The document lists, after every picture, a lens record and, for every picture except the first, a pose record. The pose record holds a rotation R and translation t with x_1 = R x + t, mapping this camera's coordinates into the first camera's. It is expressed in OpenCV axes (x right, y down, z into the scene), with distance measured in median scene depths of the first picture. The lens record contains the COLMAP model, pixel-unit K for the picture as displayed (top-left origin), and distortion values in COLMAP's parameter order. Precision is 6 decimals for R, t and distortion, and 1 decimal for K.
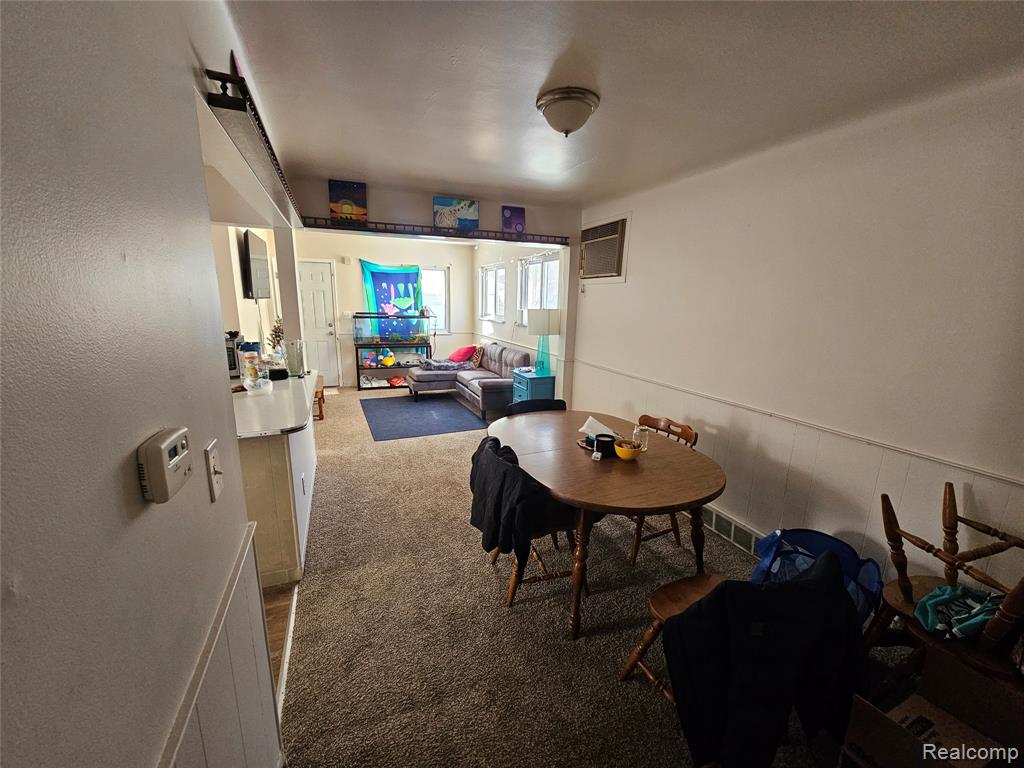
lens RADIAL K [[418.1, 0, 511.5], [0, 418.1, 384.6], [0, 0, 1]] dist [-0.002167, -0.000138]
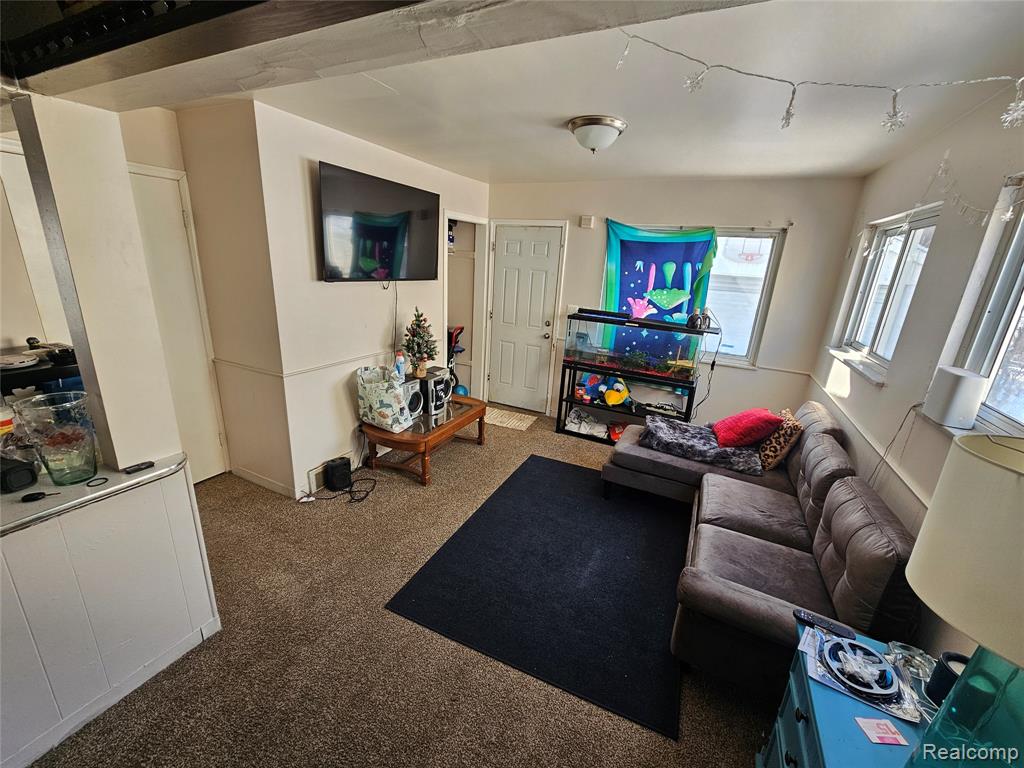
lens RADIAL K [[418.1, 0, 511.9], [0, 418.1, 389.8], [0, 0, 1]] dist [-0.002167, -0.000138]
pose [[0.658907, 0.239743, -0.712997, 0.024466], [-0.194743, 0.969904, 0.146158, -0.123057], [0.726579, 0.042546, 0.685764, 0.494334]]
